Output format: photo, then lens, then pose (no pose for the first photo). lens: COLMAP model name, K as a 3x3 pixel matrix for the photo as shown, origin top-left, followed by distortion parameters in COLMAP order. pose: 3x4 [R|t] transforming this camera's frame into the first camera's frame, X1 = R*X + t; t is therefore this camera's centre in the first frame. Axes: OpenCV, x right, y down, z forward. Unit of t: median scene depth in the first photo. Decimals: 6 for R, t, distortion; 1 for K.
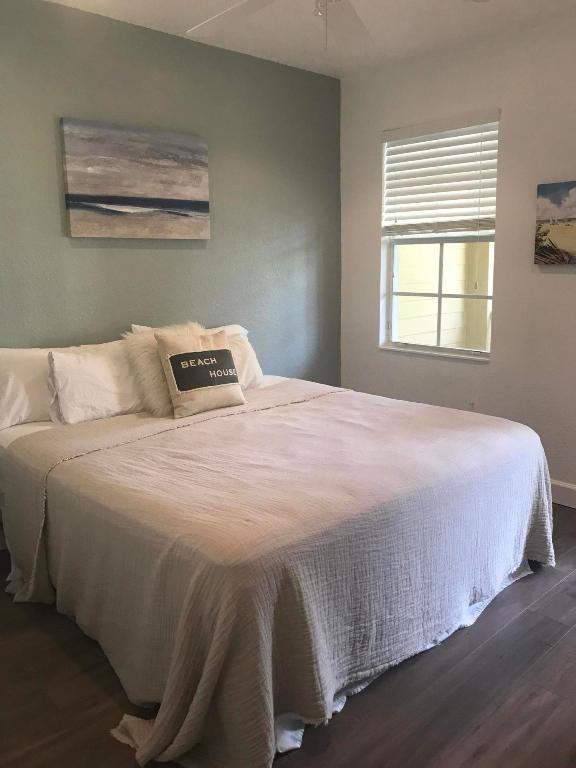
lens RADIAL K [[632.5, 0, 281.4], [0, 632.5, 349.2], [0, 0, 1]] dist [0.048132, -0.055440]
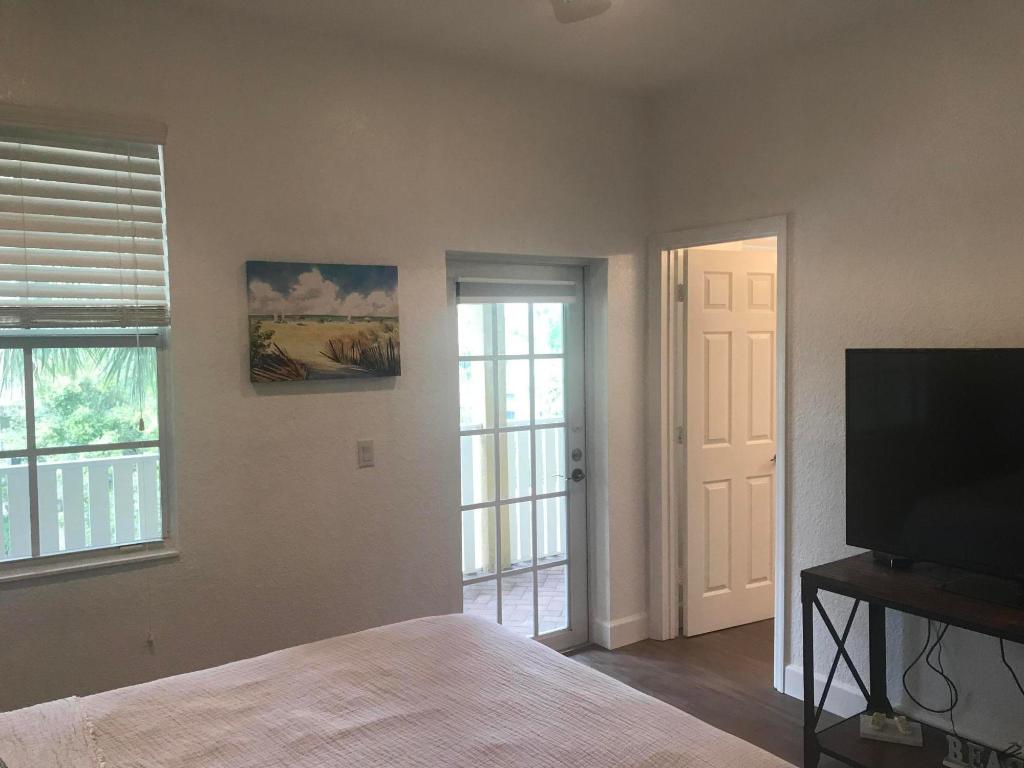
lens RADIAL K [[843.4, 0, 514.6], [0, 843.4, 380.4], [0, 0, 1]] dist [0.048132, -0.055440]
pose [[0.151665, -0.036708, 0.987750, -0.423433], [0.156337, 0.987622, 0.012699, -0.111028], [-0.975990, 0.152496, 0.155527, 0.645071]]
